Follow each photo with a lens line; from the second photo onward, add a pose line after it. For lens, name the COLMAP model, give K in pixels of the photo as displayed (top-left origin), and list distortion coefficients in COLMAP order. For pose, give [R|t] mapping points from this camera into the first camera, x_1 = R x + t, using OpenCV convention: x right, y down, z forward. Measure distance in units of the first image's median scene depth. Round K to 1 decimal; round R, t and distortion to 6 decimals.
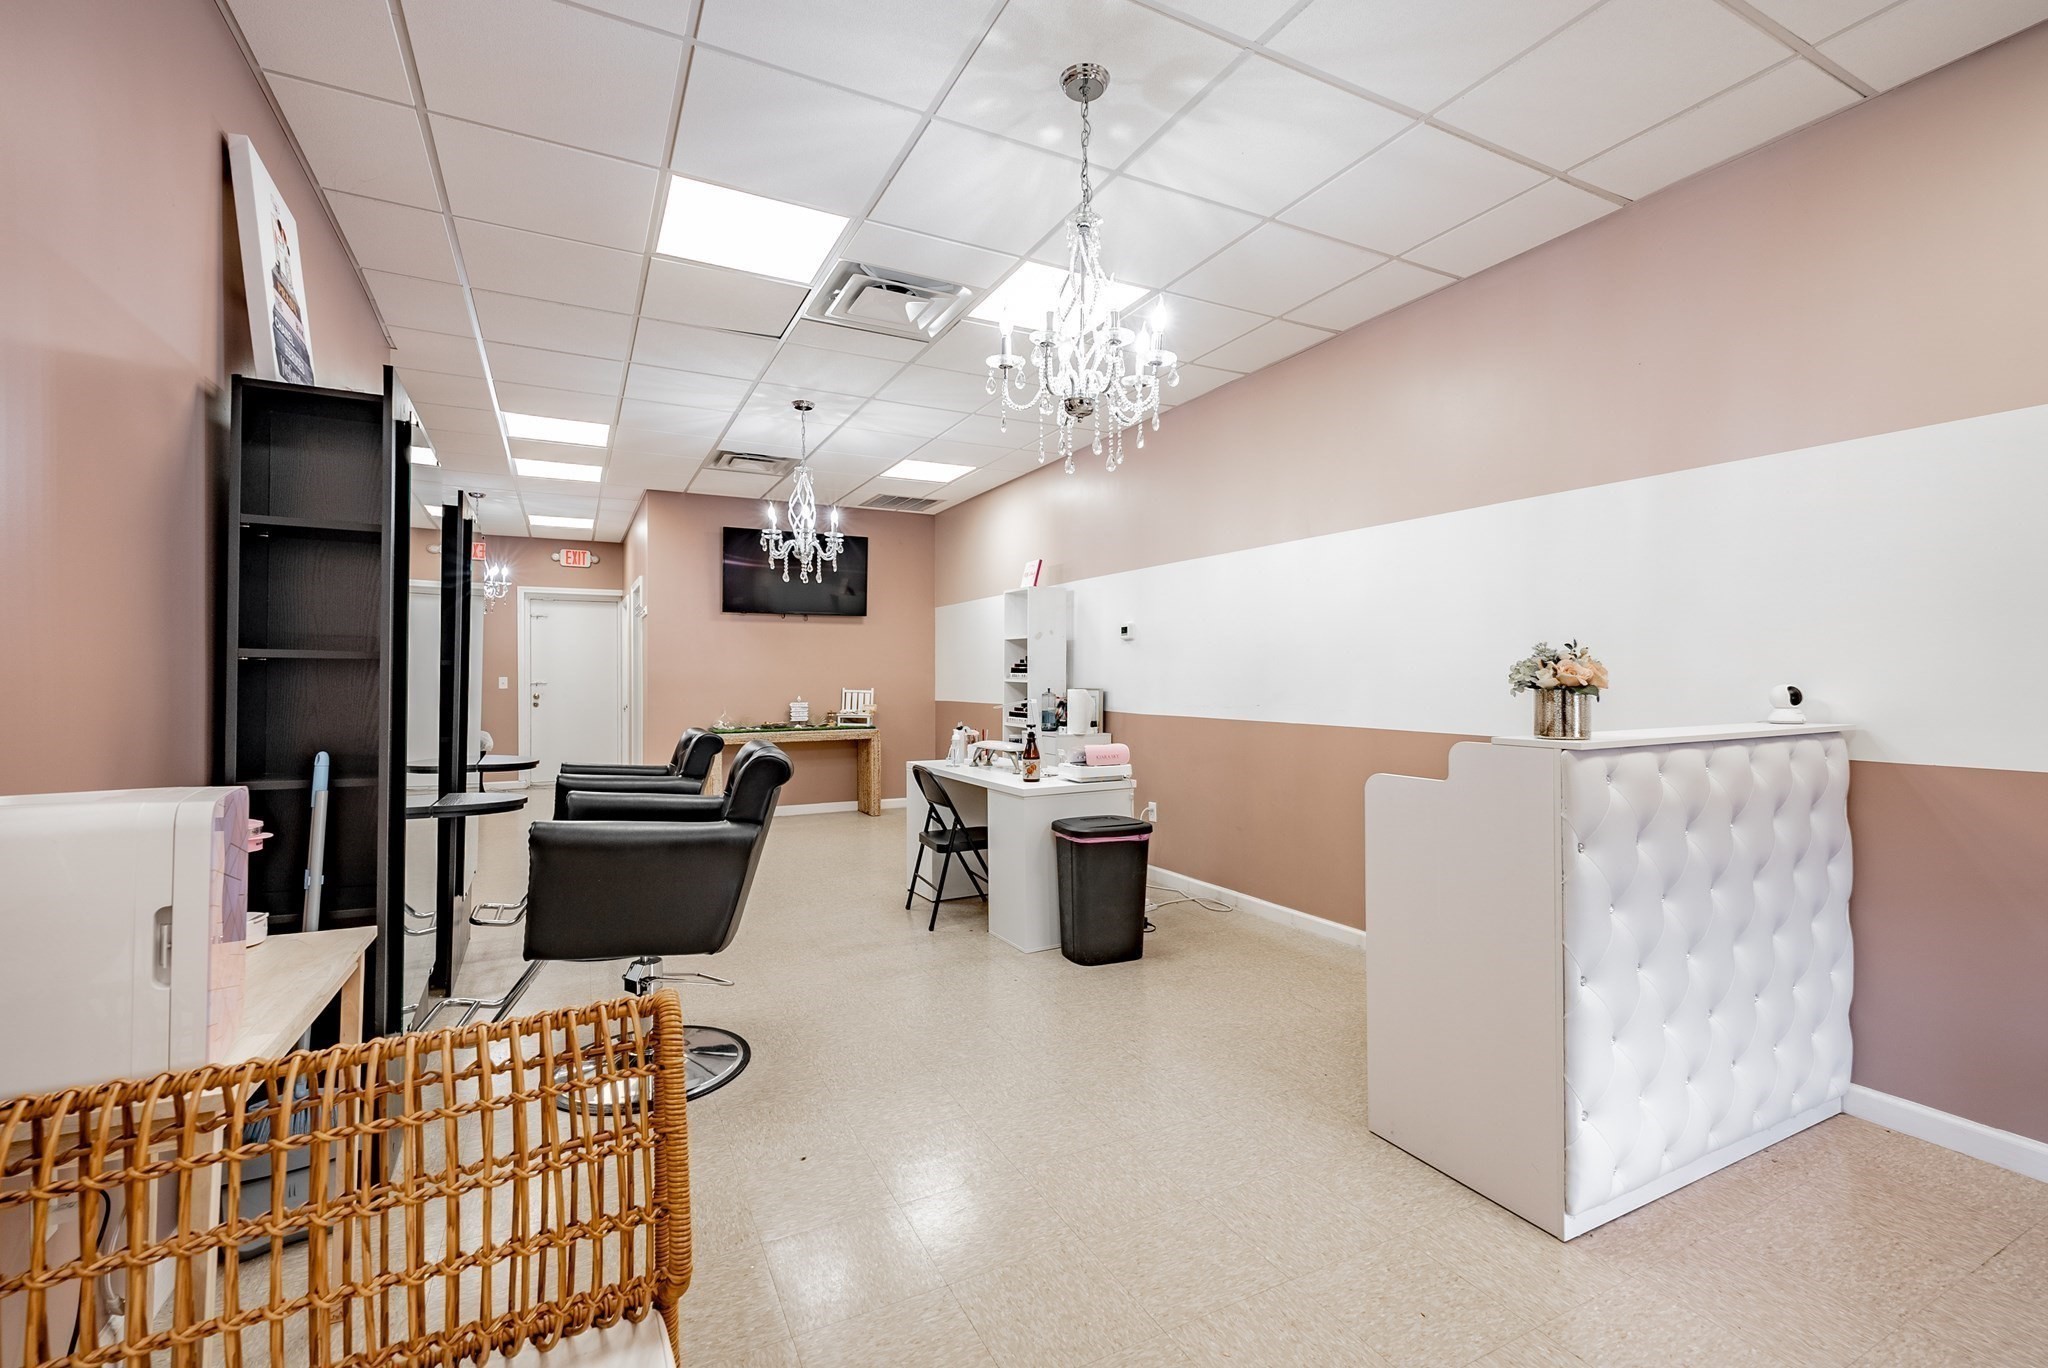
lens RADIAL K [[878.9, 0, 1019.8], [0, 878.9, 680.1], [0, 0, 1]] dist [0.001537, 0.000047]
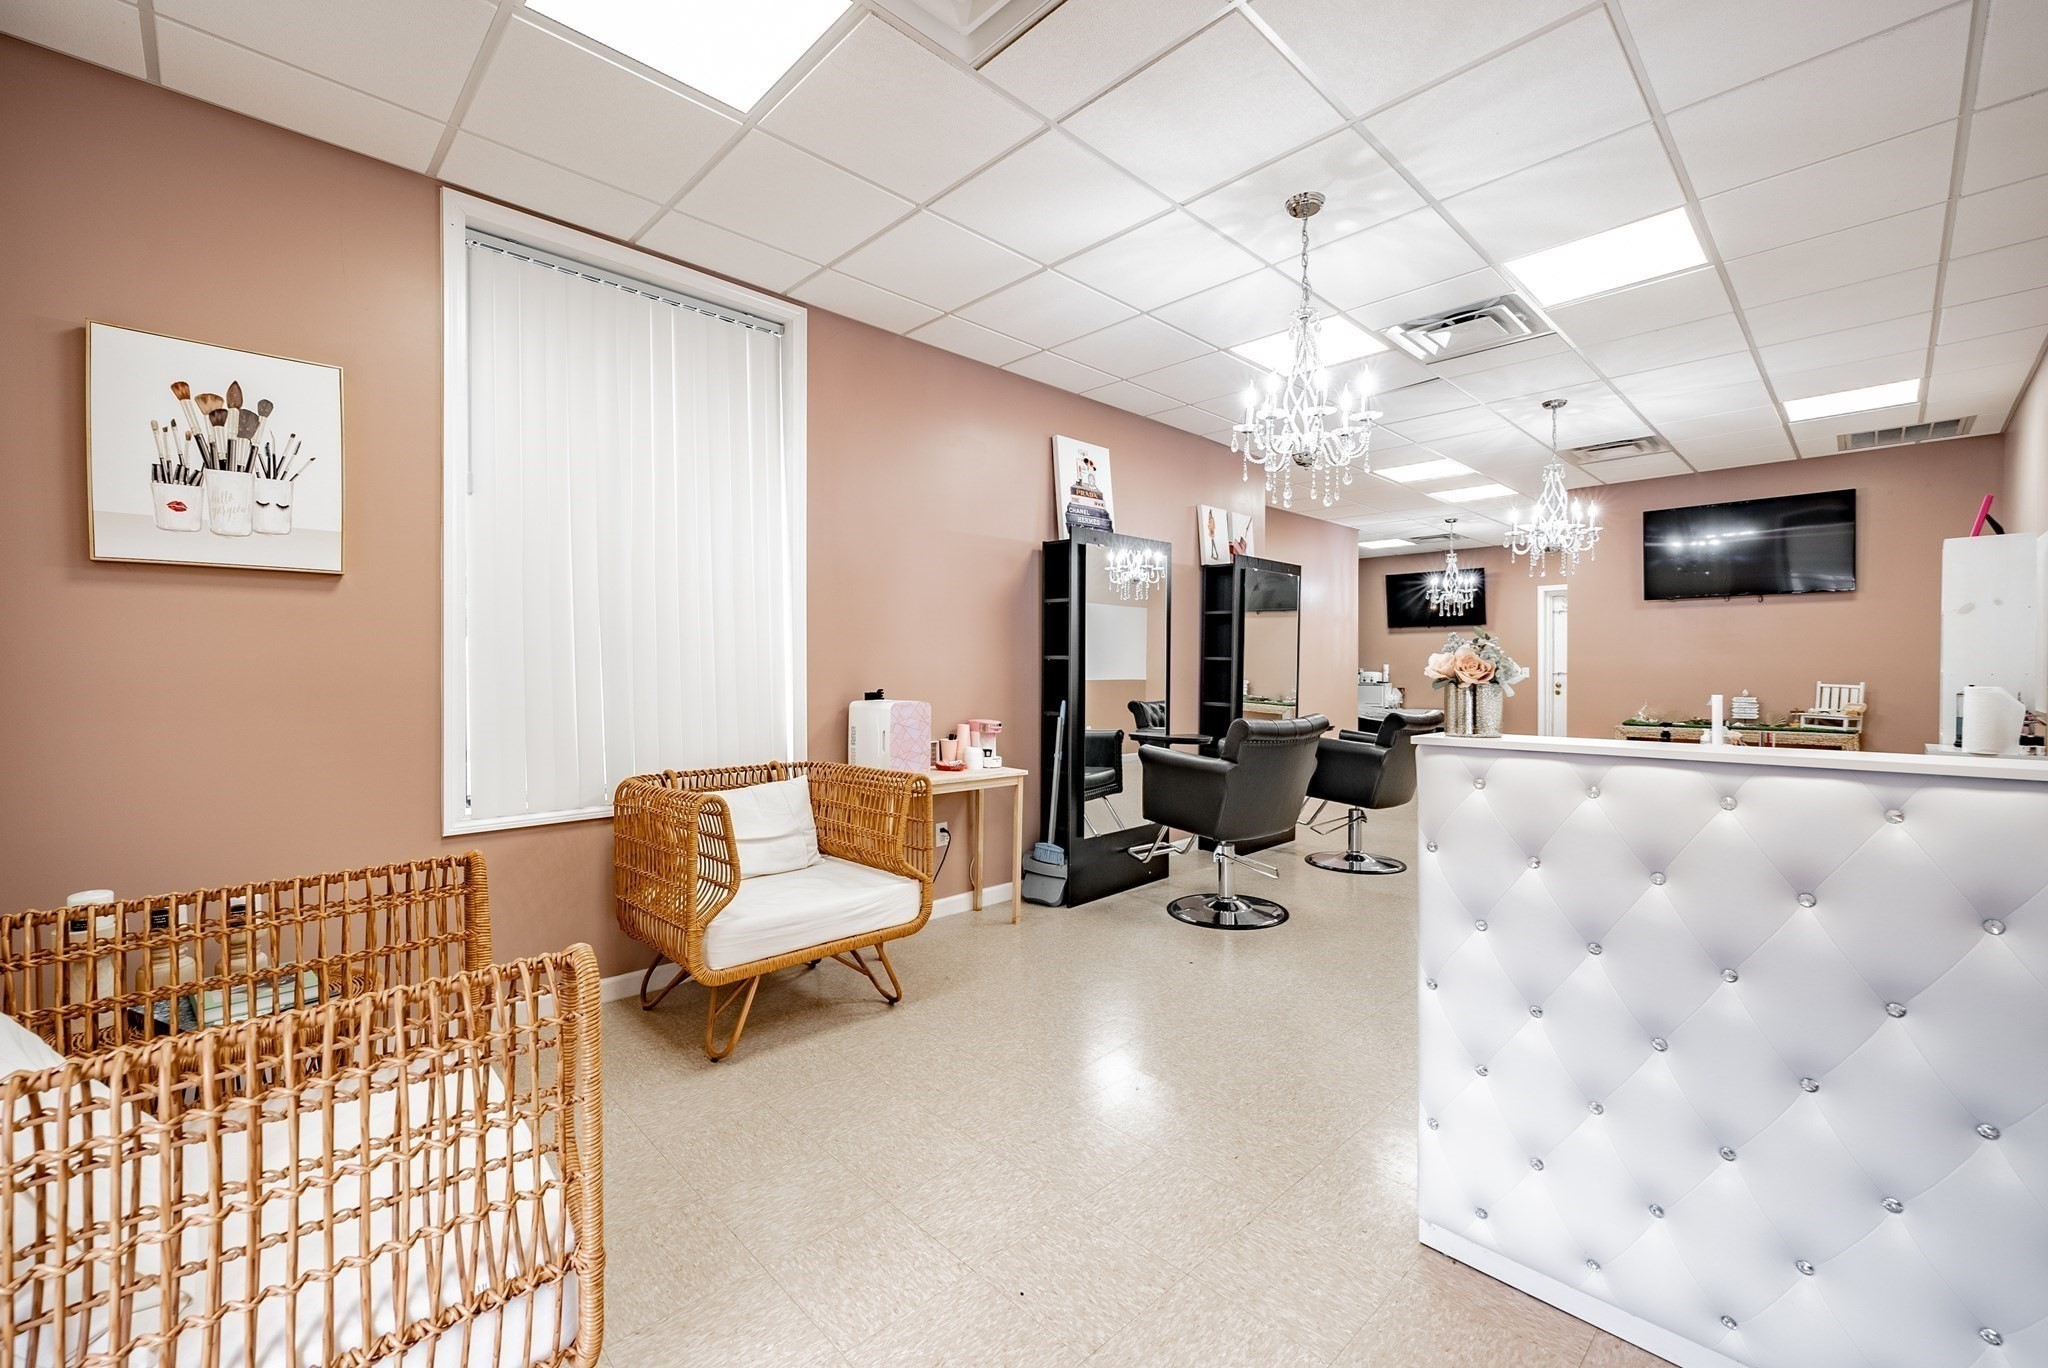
lens RADIAL K [[842.5, 0, 1024.0], [0, 842.5, 684.0], [0, 0, 1]] dist [0.016702, -0.000077]
pose [[0.289701, 0.020903, -0.956889, 0.597560], [-0.004775, 0.999781, 0.020395, -0.002097], [0.957105, -0.001339, 0.289738, 0.127835]]
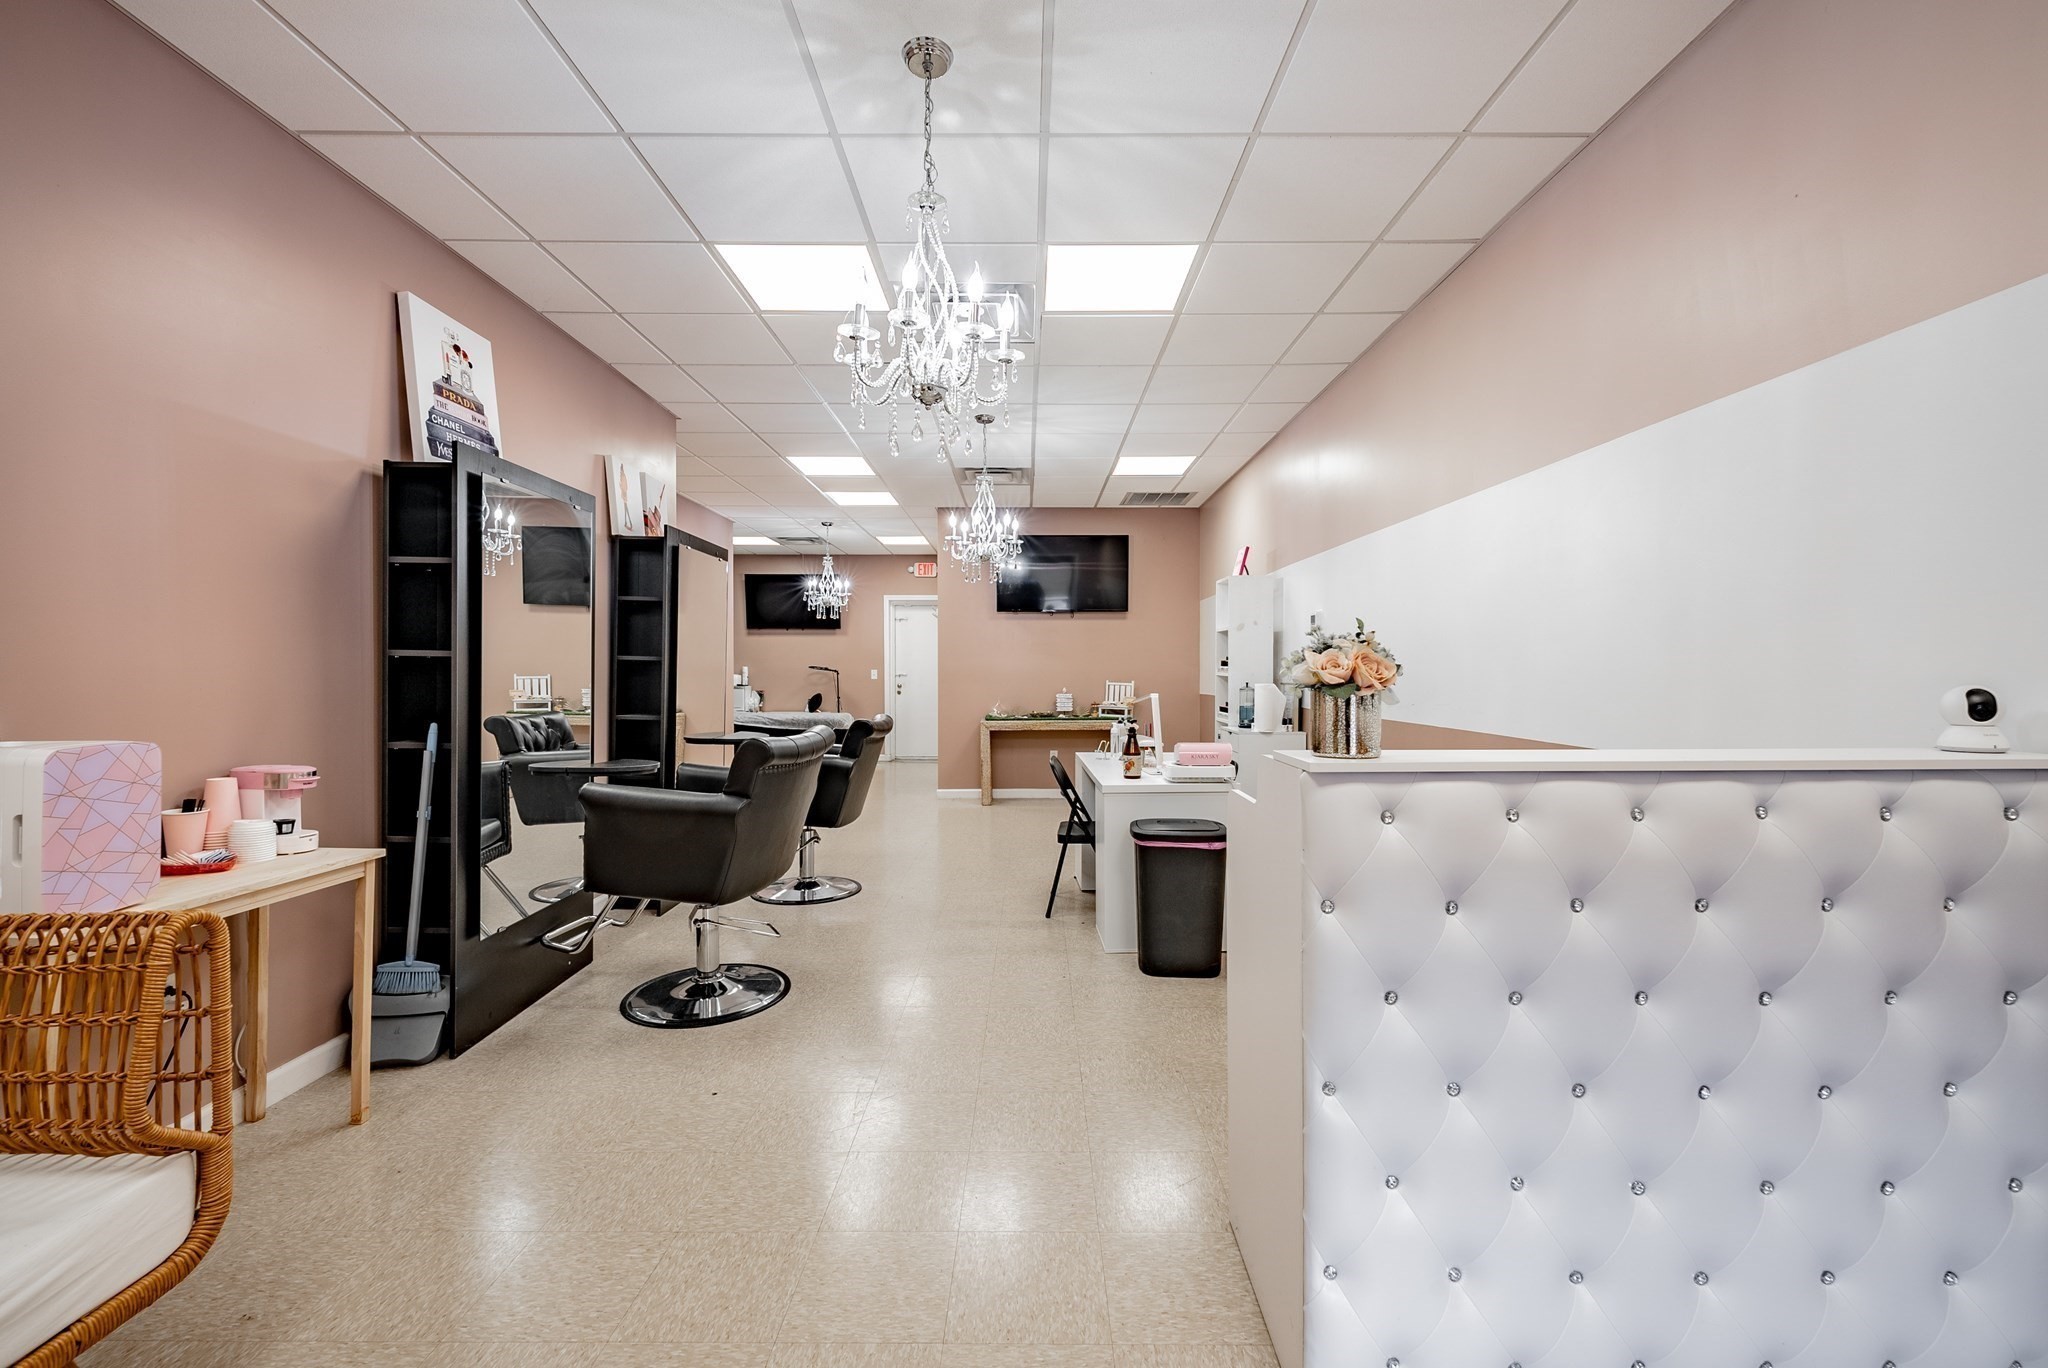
lens RADIAL K [[839.8, 0, 1031.5], [0, 839.8, 678.8], [0, 0, 1]] dist [-0.002272, -0.000211]
pose [[0.890966, 0.006609, -0.454023, 0.307411], [-0.003537, 0.999965, 0.007614, -0.000762], [0.454057, -0.005178, 0.890958, 0.114446]]
